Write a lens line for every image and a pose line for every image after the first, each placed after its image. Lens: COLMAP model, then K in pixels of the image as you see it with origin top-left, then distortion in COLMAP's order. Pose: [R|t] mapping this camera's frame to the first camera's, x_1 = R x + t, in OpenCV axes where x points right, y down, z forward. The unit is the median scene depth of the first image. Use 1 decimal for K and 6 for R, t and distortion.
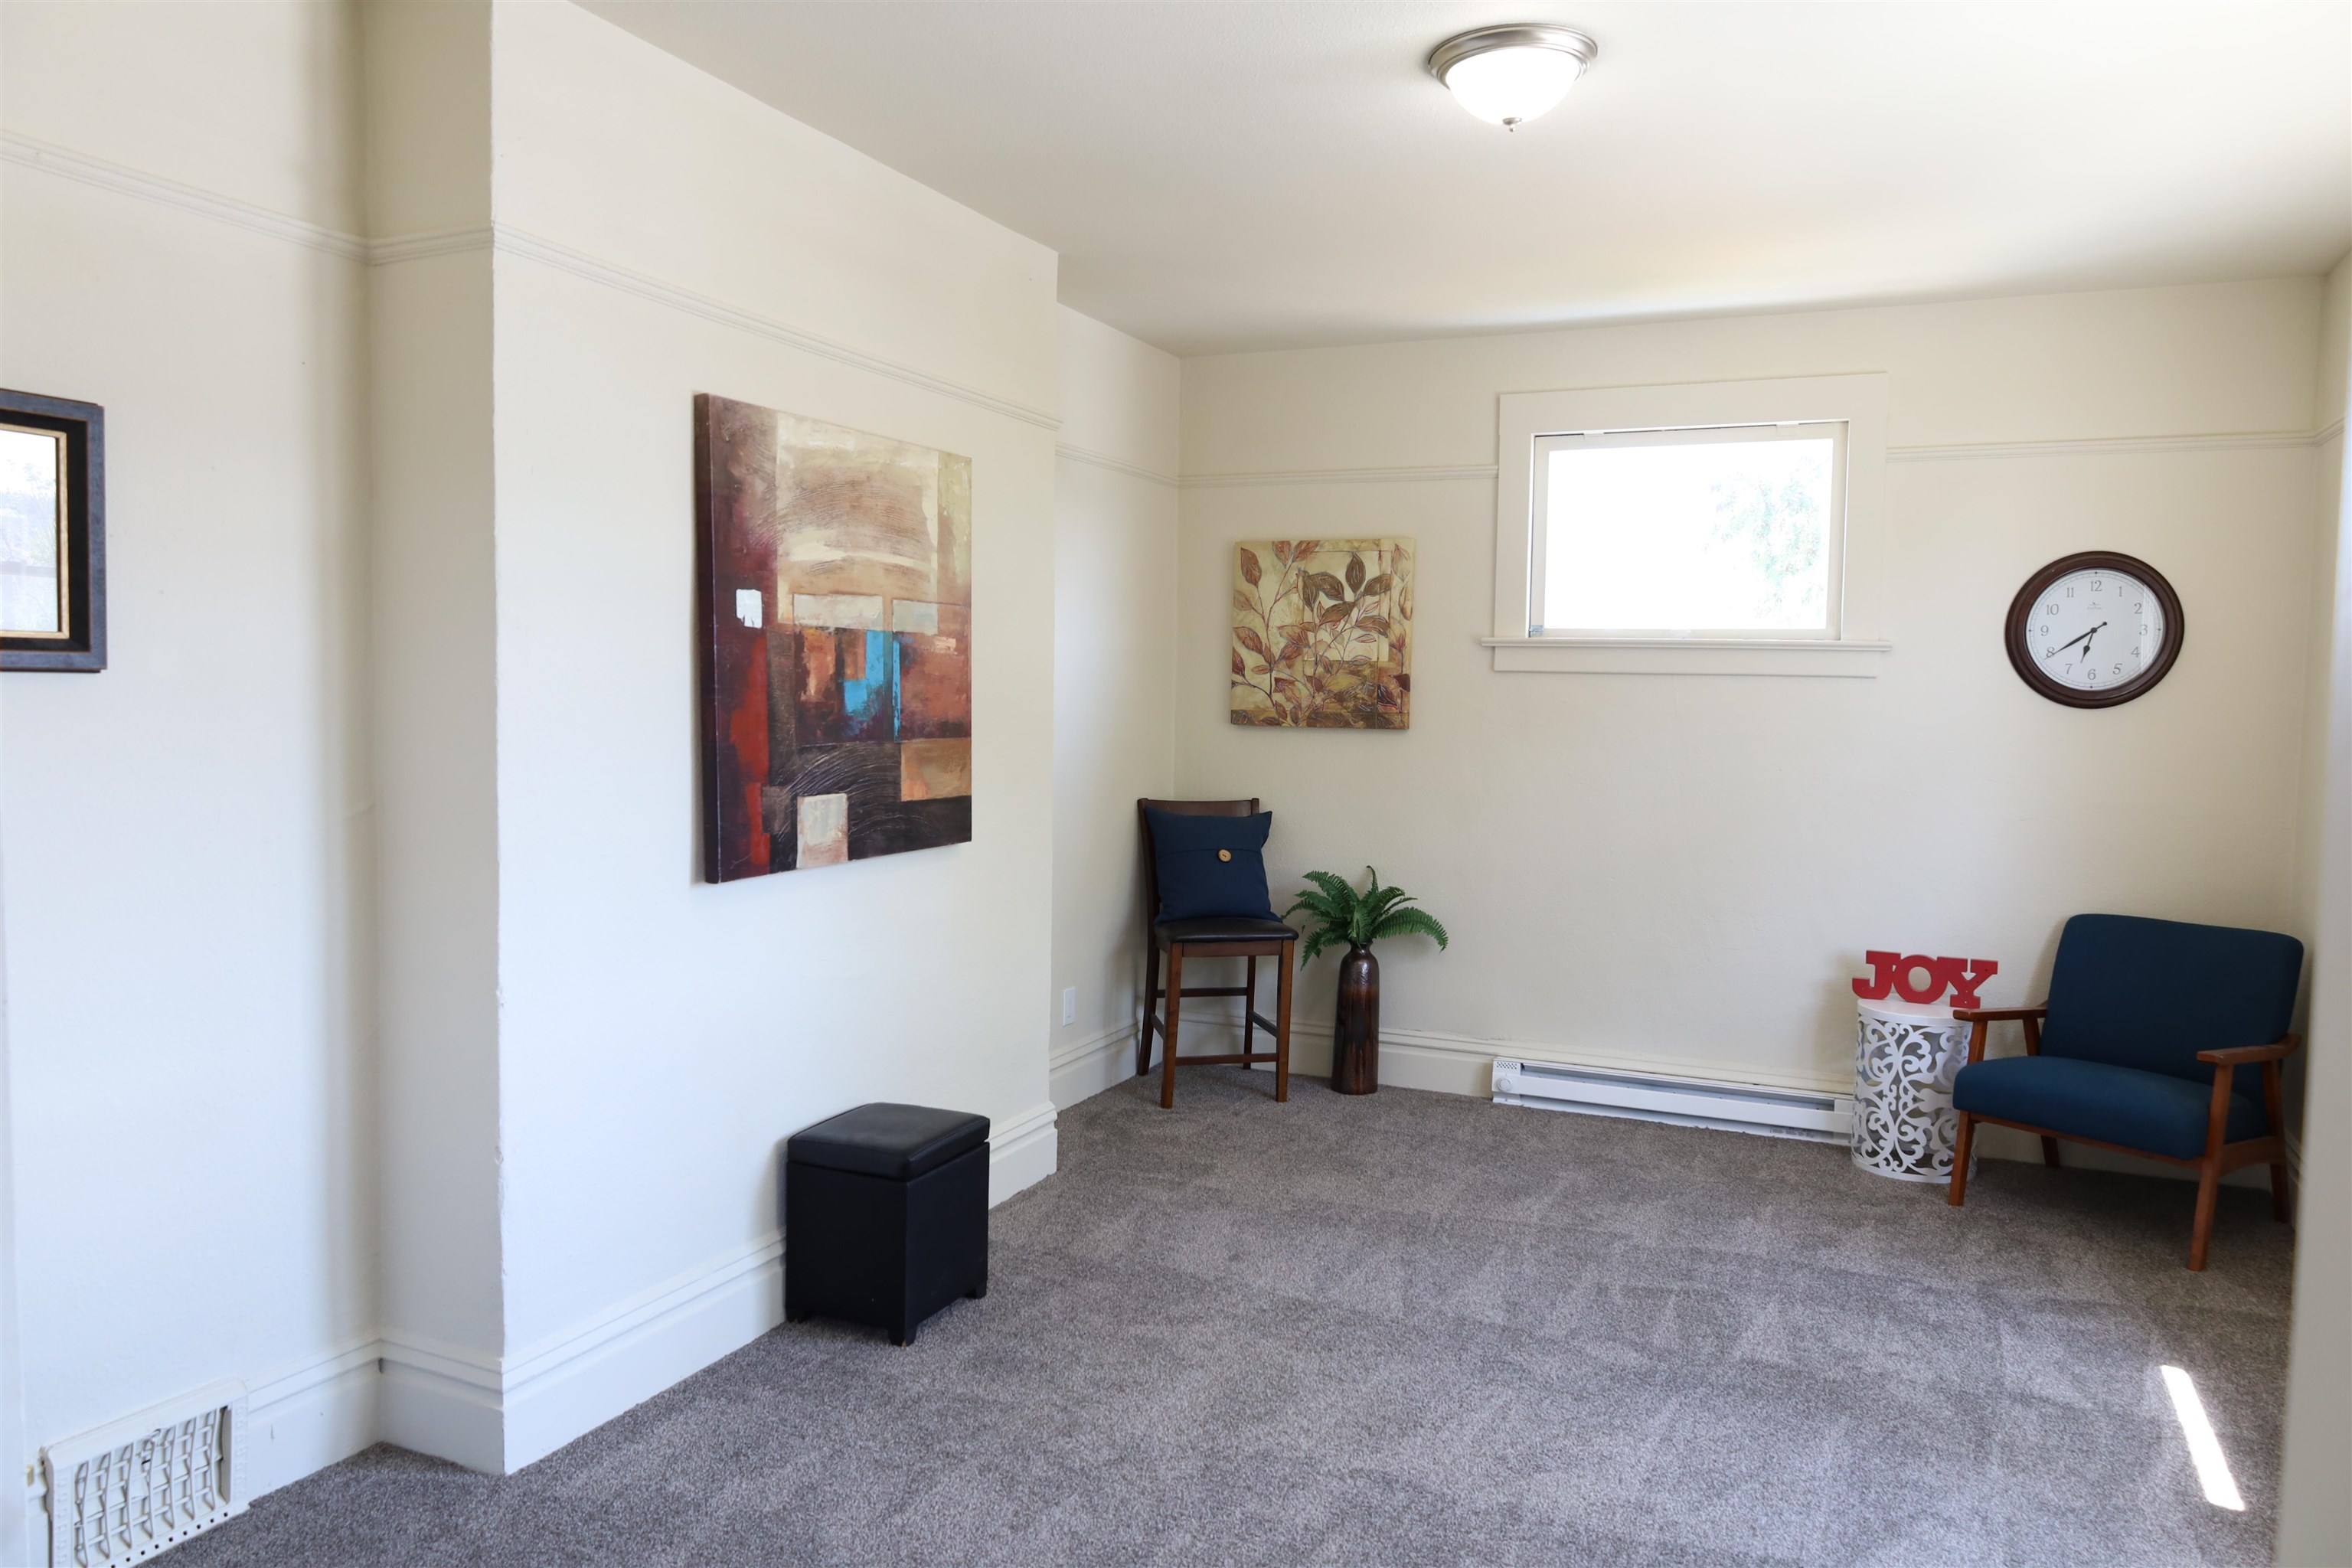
lens RADIAL K [[1592.2, 0, 1179.5], [0, 1592.2, 794.7], [0, 0, 1]] dist [-0.011565, -0.002852]
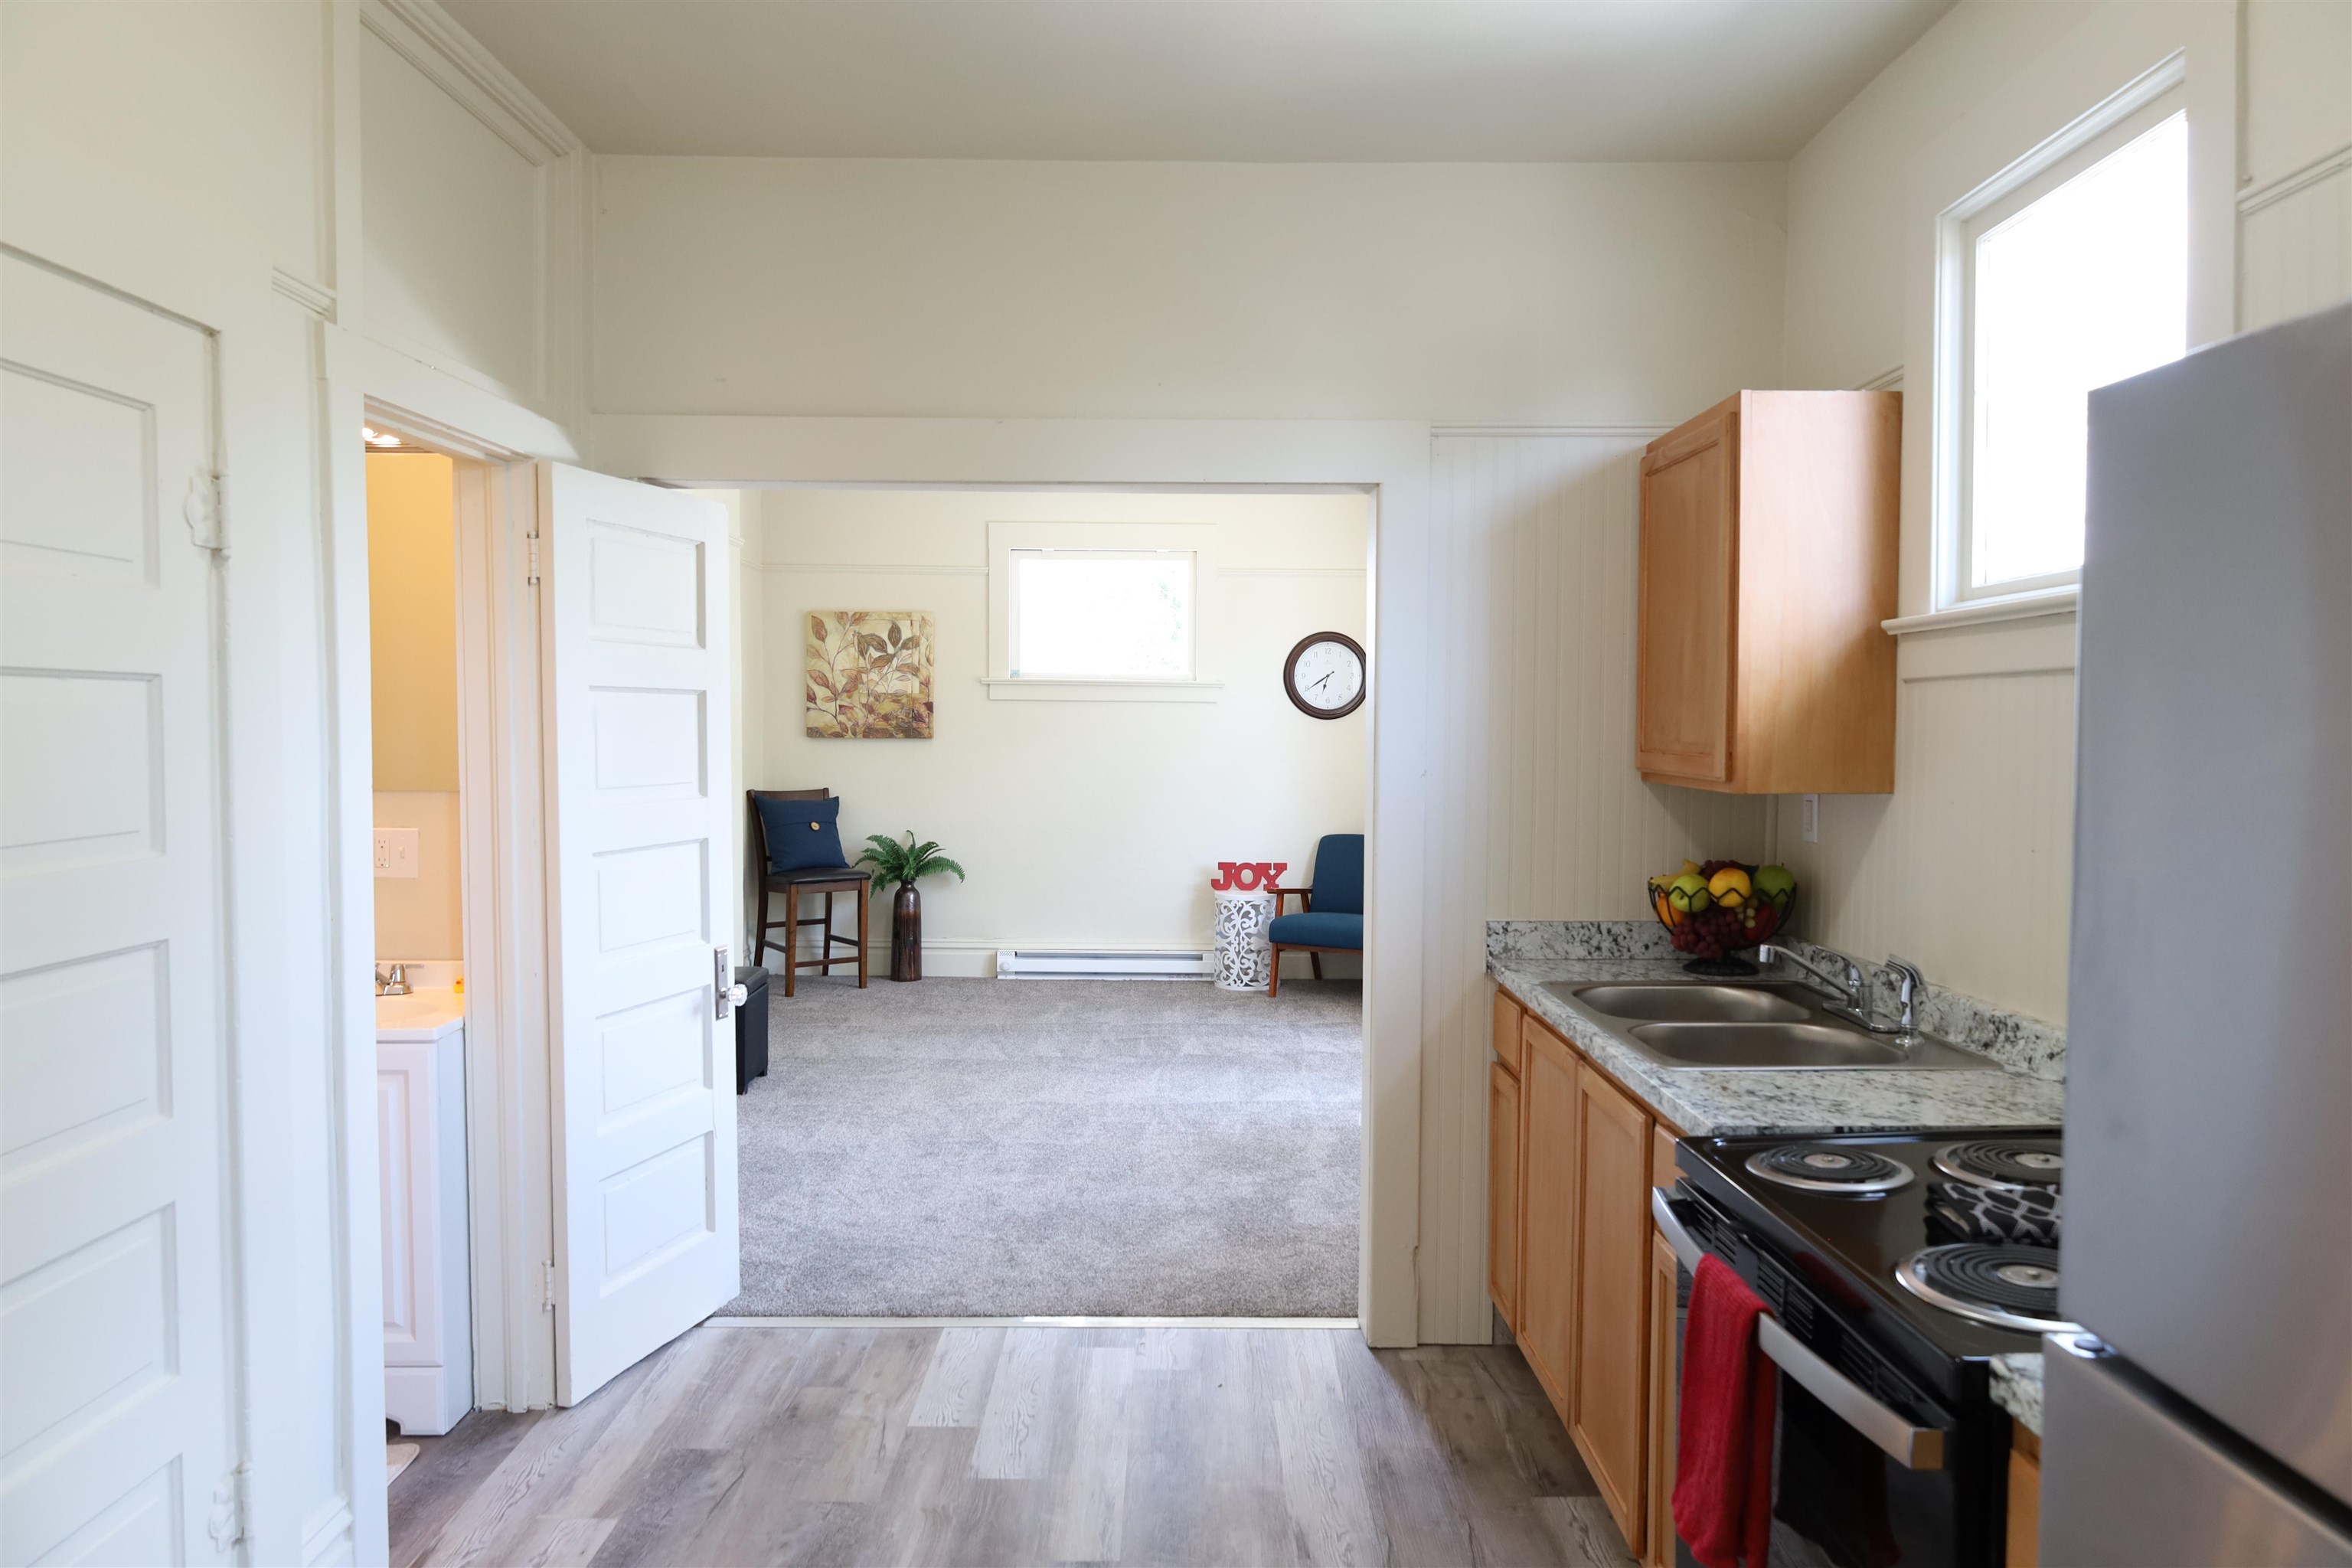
lens RADIAL K [[1592.2, 0, 1182.0], [0, 1592.2, 787.4], [0, 0, 1]] dist [-0.011565, -0.002852]
pose [[0.907817, -0.027396, 0.418470, -0.283617], [0.034688, 0.999350, -0.009827, 0.029335], [-0.417929, 0.023437, 0.908178, -0.484136]]
